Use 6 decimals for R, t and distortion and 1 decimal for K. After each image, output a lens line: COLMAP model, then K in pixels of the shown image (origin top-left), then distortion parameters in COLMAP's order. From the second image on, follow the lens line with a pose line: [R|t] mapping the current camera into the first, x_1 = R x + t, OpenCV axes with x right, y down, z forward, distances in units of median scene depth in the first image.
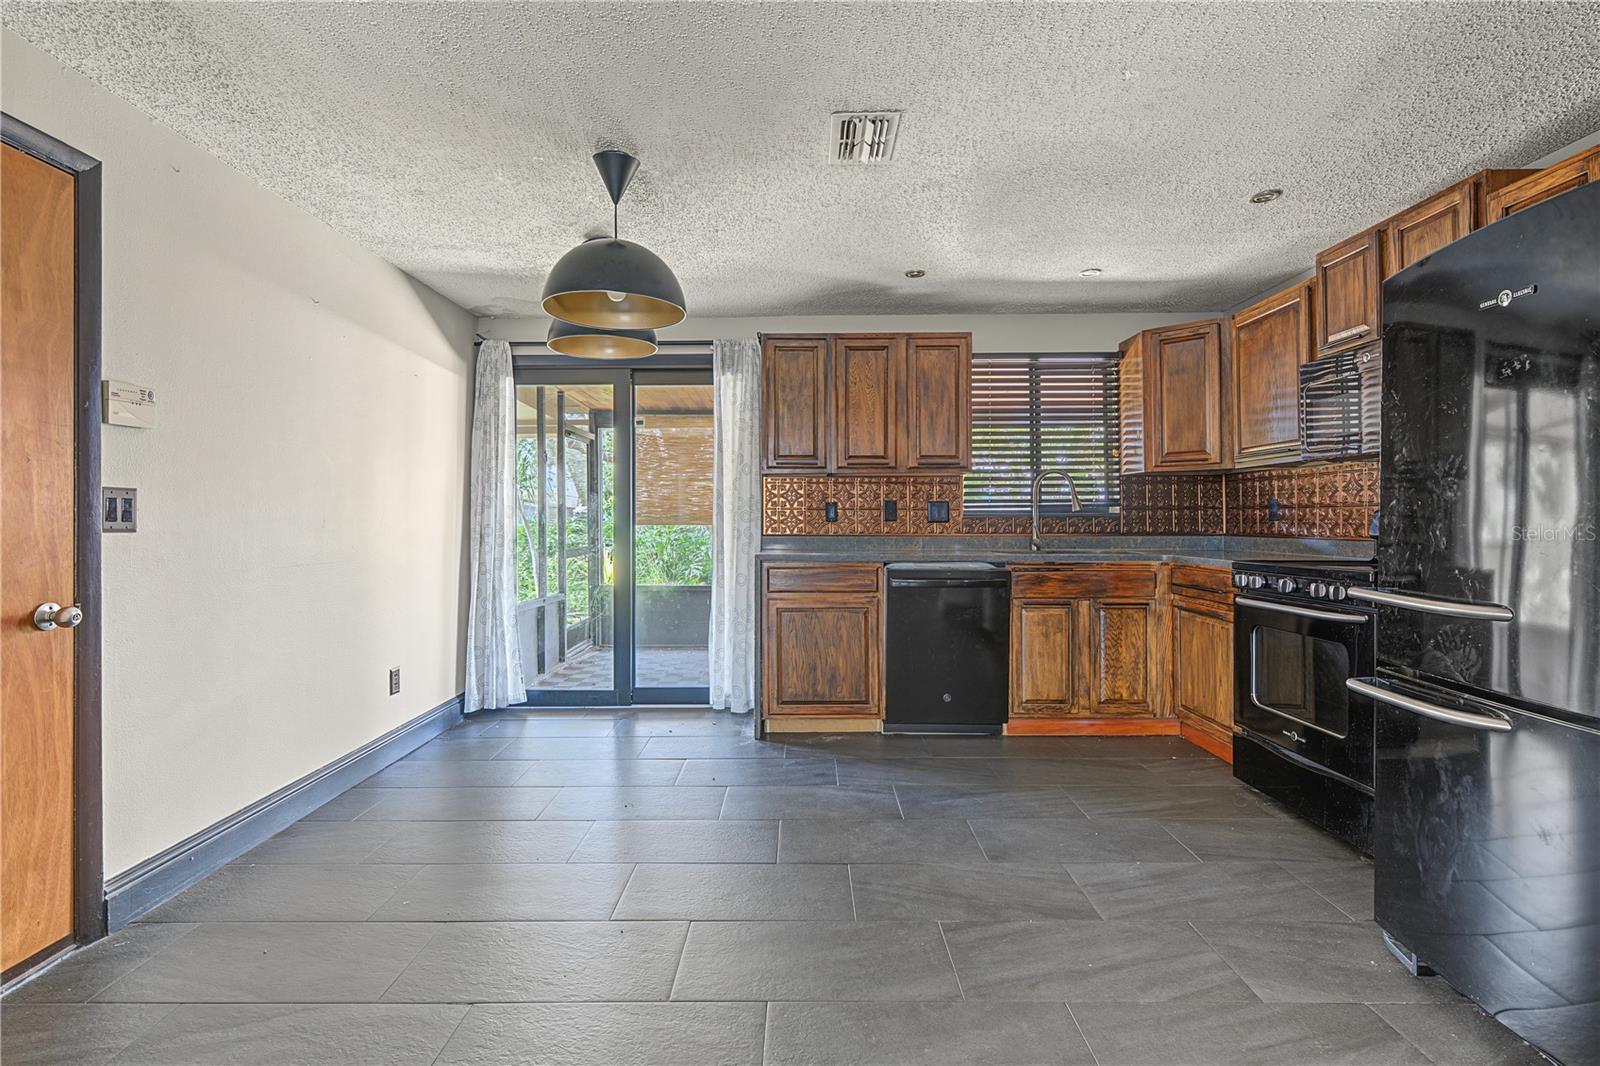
lens RADIAL K [[741.7, 0, 791.9], [0, 741.7, 511.8], [0, 0, 1]] dist [-0.000170, 0.000422]
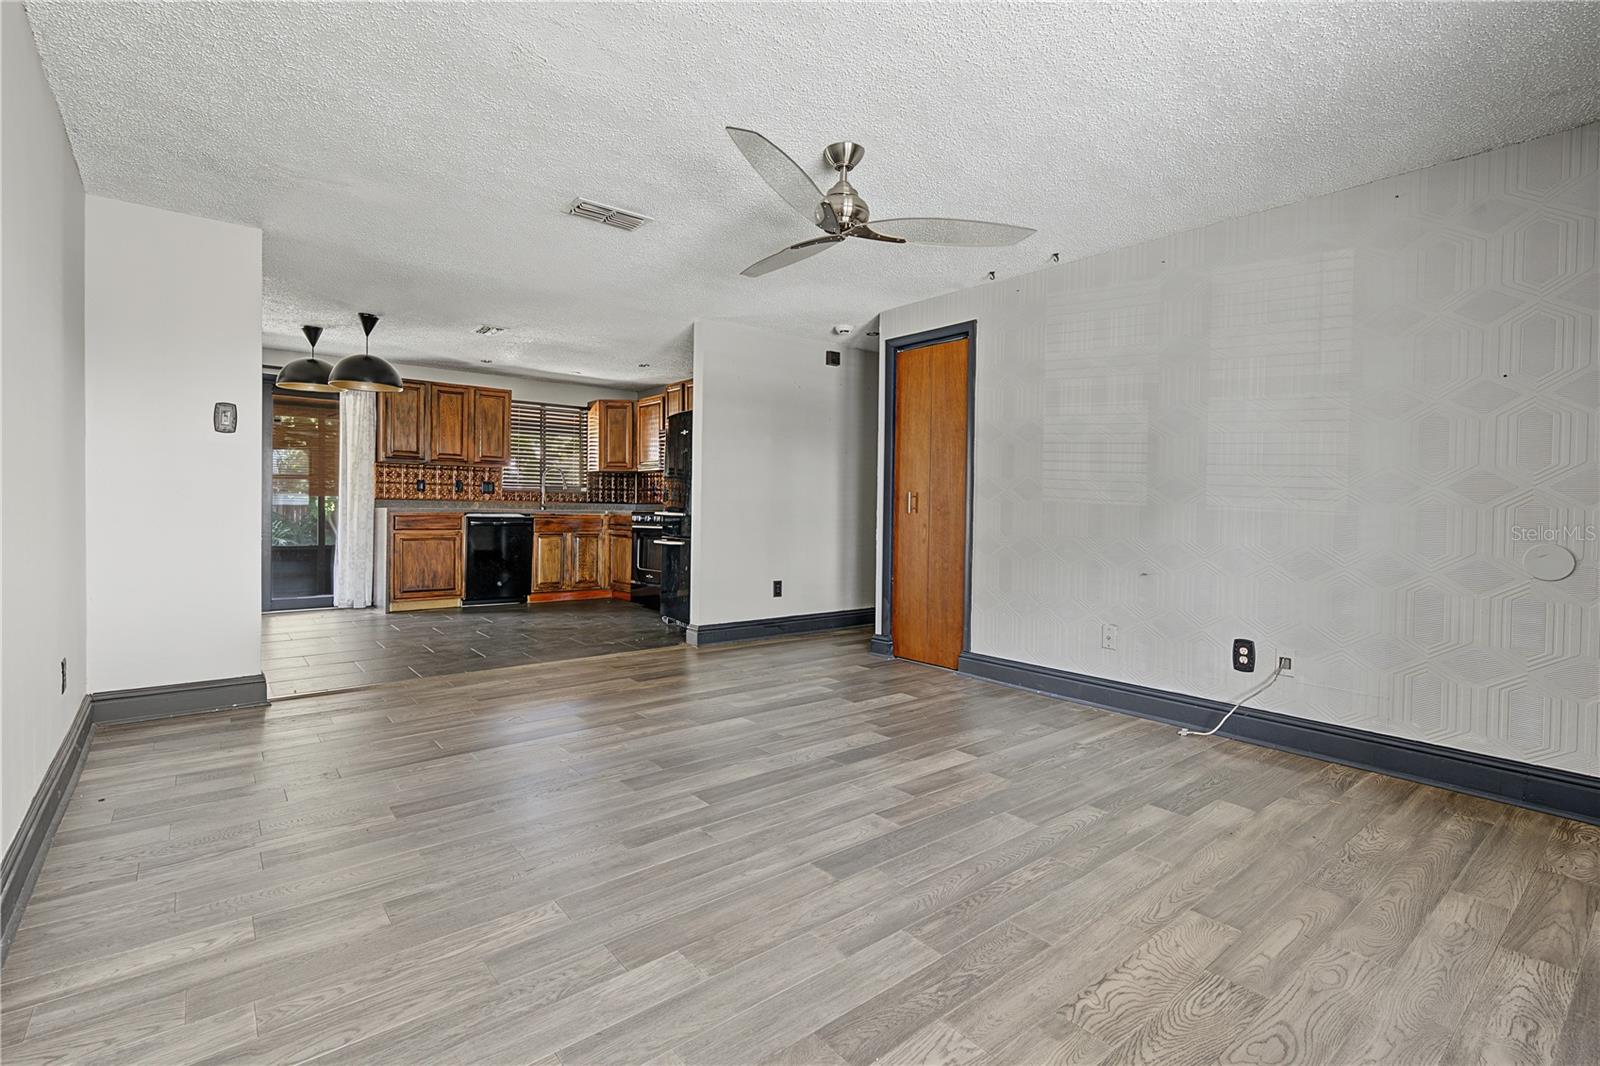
lens RADIAL K [[741.7, 0, 802.1], [0, 741.7, 516.0], [0, 0, 1]] dist [-0.000170, 0.000422]
pose [[0.760646, 0.007347, 0.649126, -0.428538], [-0.021366, 0.999678, 0.013722, 0.031189], [-0.648816, -0.024307, 0.760557, -0.933569]]
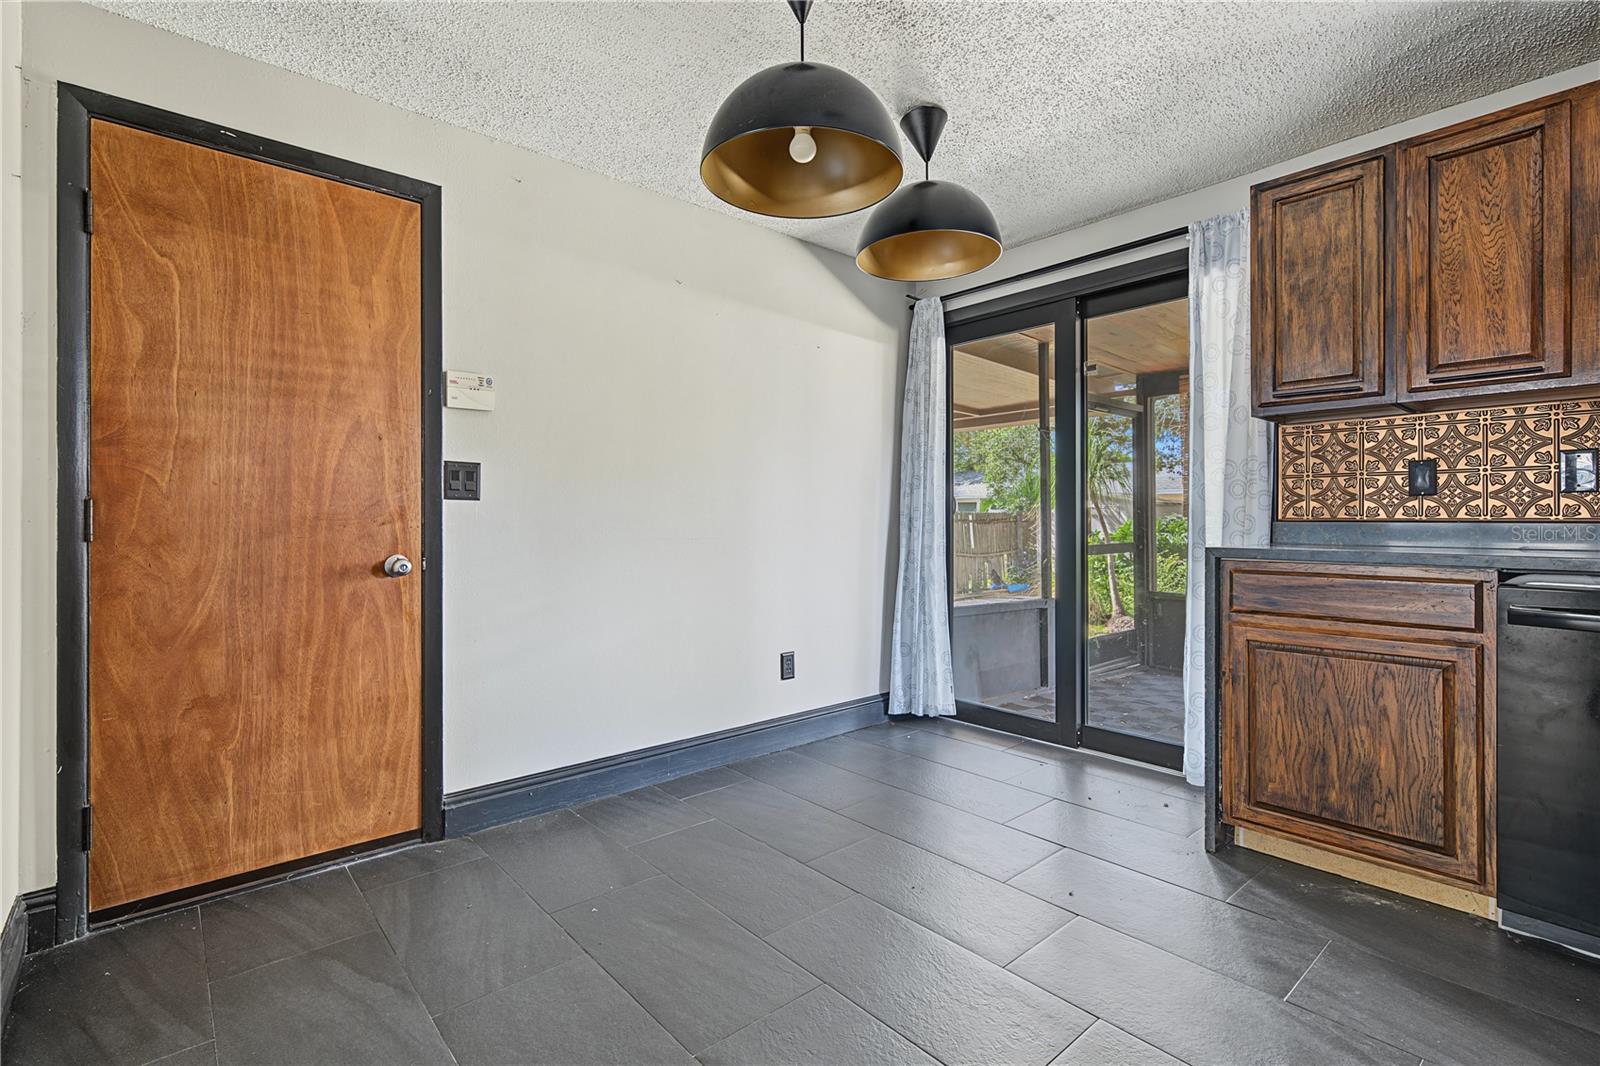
lens RADIAL K [[741.7, 0, 796.9], [0, 741.7, 519.0], [0, 0, 1]] dist [-0.000170, 0.000422]
pose [[0.665532, 0.000847, -0.746369, 0.177187], [0.003661, 0.999984, 0.004399, 0.030118], [0.746360, -0.005660, 0.665518, 0.338270]]
